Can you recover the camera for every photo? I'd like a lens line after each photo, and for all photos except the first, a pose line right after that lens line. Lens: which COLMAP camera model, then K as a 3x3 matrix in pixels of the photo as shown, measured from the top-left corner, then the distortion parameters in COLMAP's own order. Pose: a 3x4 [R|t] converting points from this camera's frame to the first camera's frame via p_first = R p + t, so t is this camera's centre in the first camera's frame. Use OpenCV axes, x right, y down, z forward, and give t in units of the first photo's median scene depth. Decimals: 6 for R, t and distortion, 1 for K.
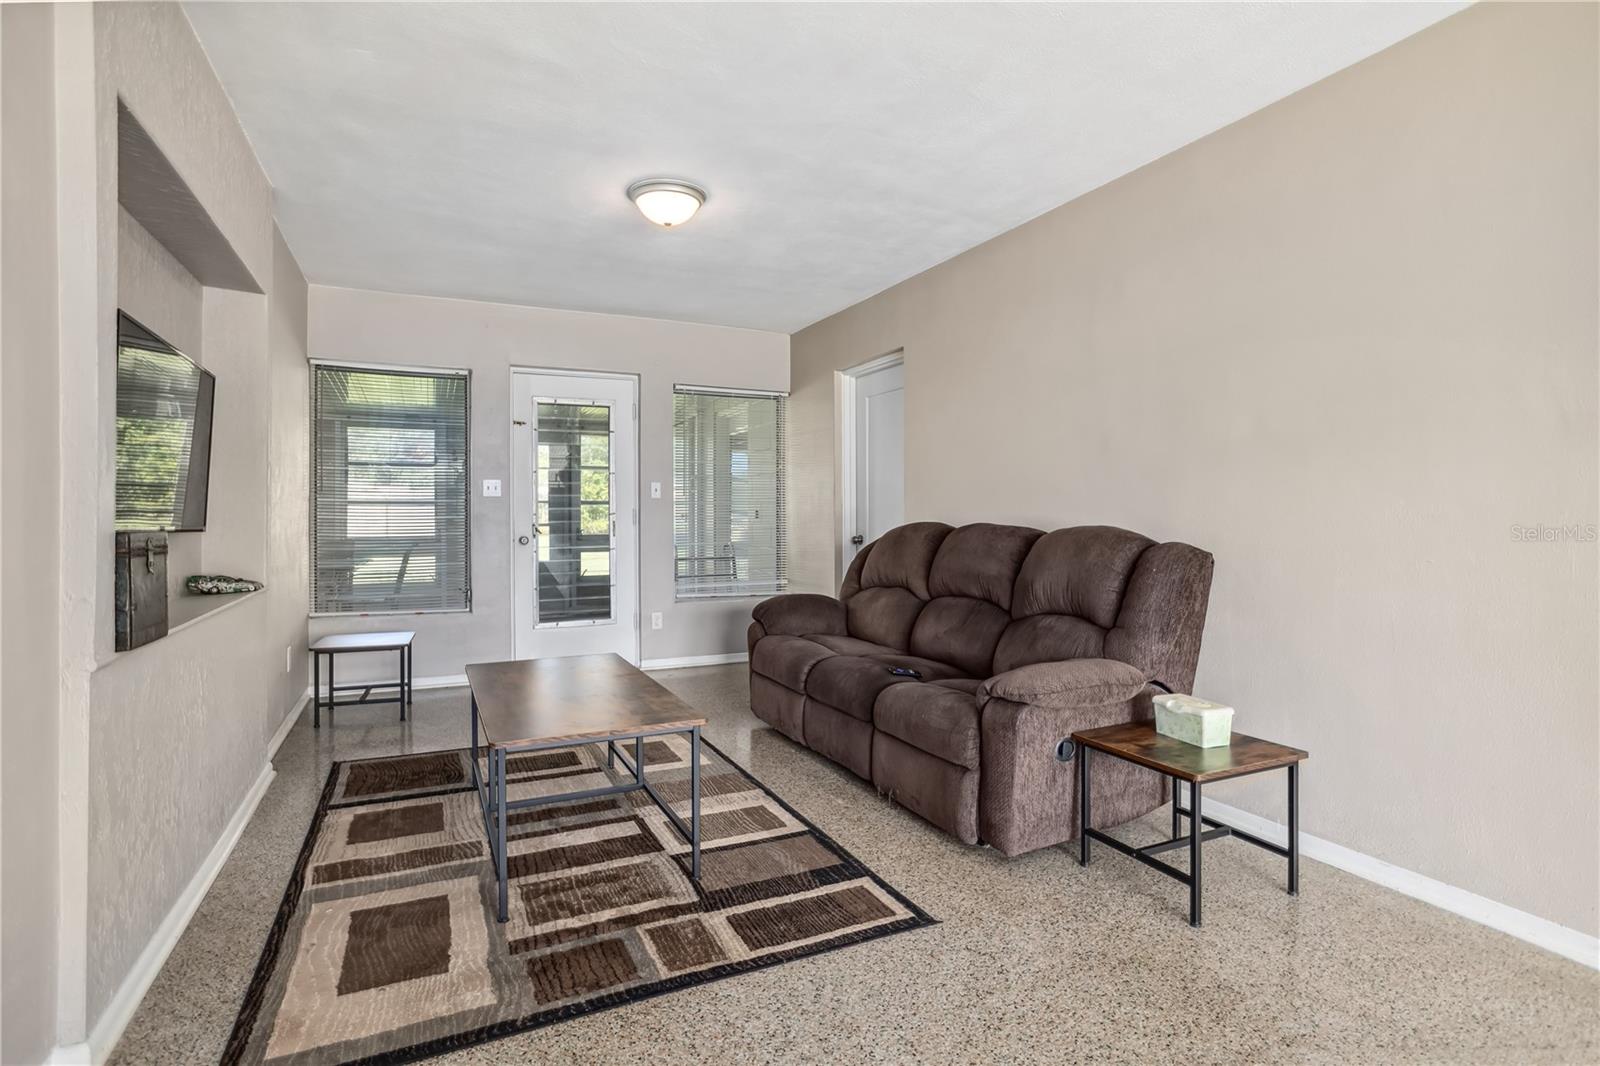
lens RADIAL K [[791.8, 0, 806.6], [0, 791.8, 506.8], [0, 0, 1]] dist [-0.048773, 0.029664]
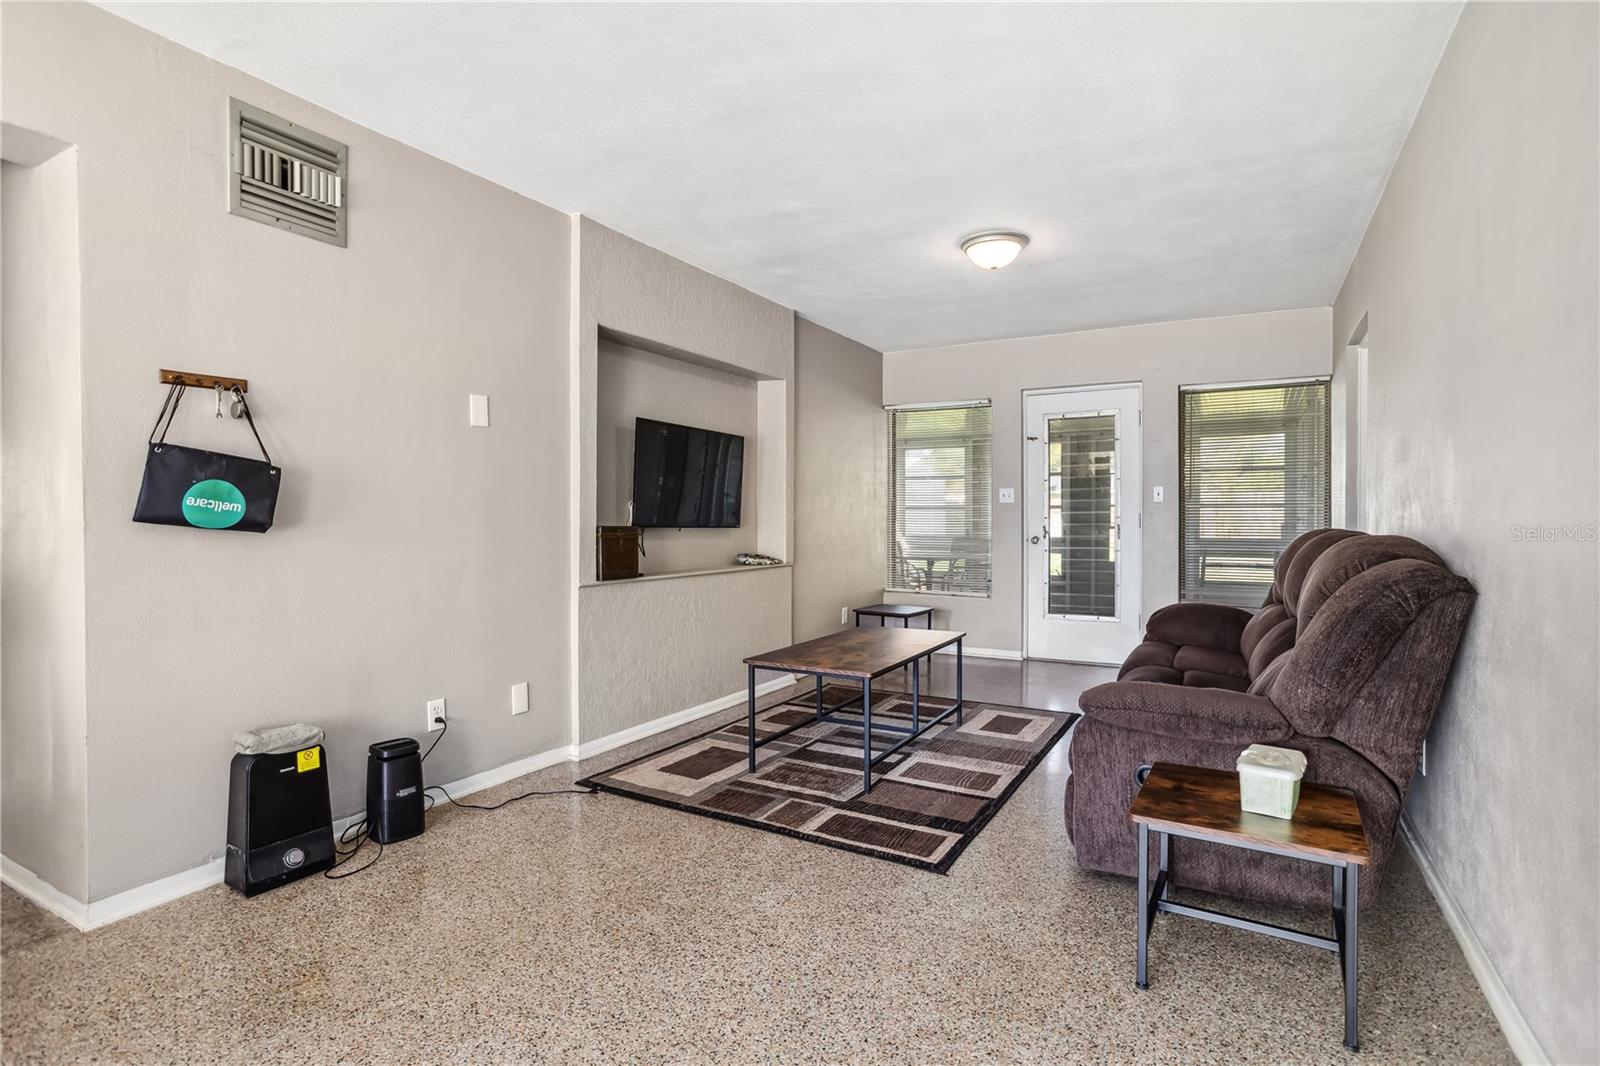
lens RADIAL K [[775.5, 0, 798.8], [0, 775.5, 571.7], [0, 0, 1]] dist [-0.041929, 0.024914]
pose [[0.562386, 0.060745, -0.824641, 0.890967], [0.006211, 0.996959, 0.077674, -0.003830], [0.826852, -0.048805, 0.560299, 0.192604]]
